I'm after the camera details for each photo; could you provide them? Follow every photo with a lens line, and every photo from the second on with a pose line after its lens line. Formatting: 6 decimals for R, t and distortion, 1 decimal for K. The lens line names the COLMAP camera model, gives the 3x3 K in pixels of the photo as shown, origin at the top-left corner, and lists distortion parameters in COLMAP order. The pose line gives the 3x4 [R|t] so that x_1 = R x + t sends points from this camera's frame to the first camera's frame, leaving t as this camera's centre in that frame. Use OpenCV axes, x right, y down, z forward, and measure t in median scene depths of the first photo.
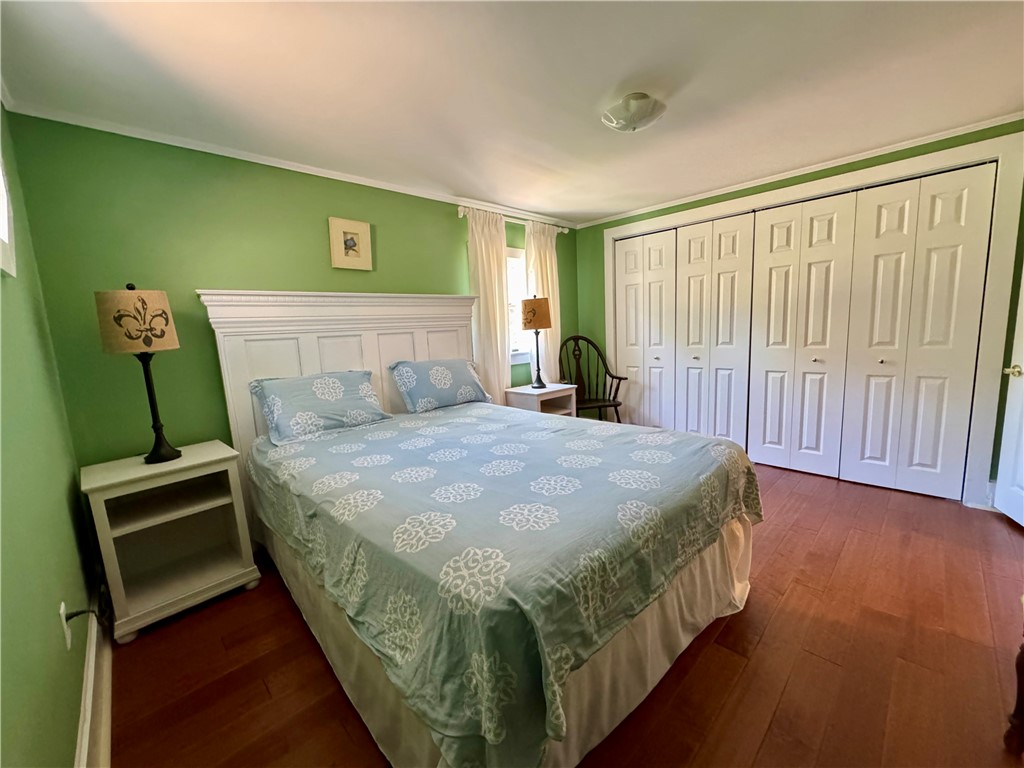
lens RADIAL K [[408.6, 0, 512.8], [0, 408.6, 385.1], [0, 0, 1]] dist [-0.002854, 0.000475]
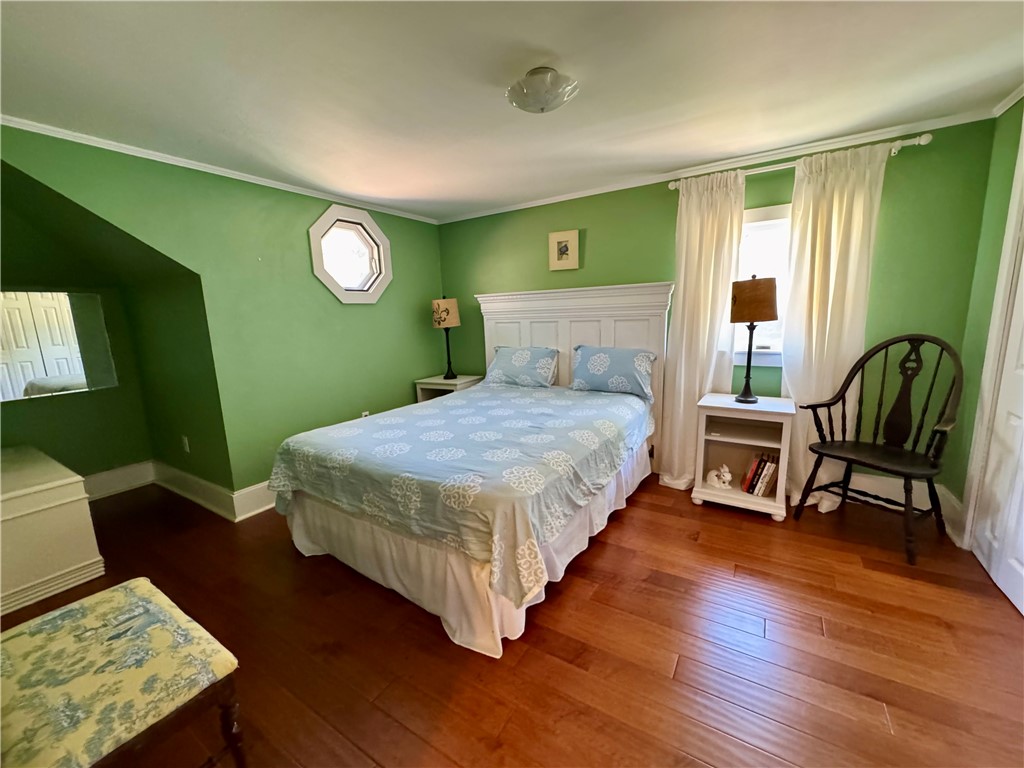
lens RADIAL K [[408.6, 0, 514.4], [0, 408.6, 385.4], [0, 0, 1]] dist [-0.002854, 0.000475]
pose [[0.248989, 0.206355, -0.946267, 0.844754], [-0.111857, 0.976627, 0.183543, -0.143222], [0.962025, 0.060146, 0.266252, 0.515668]]
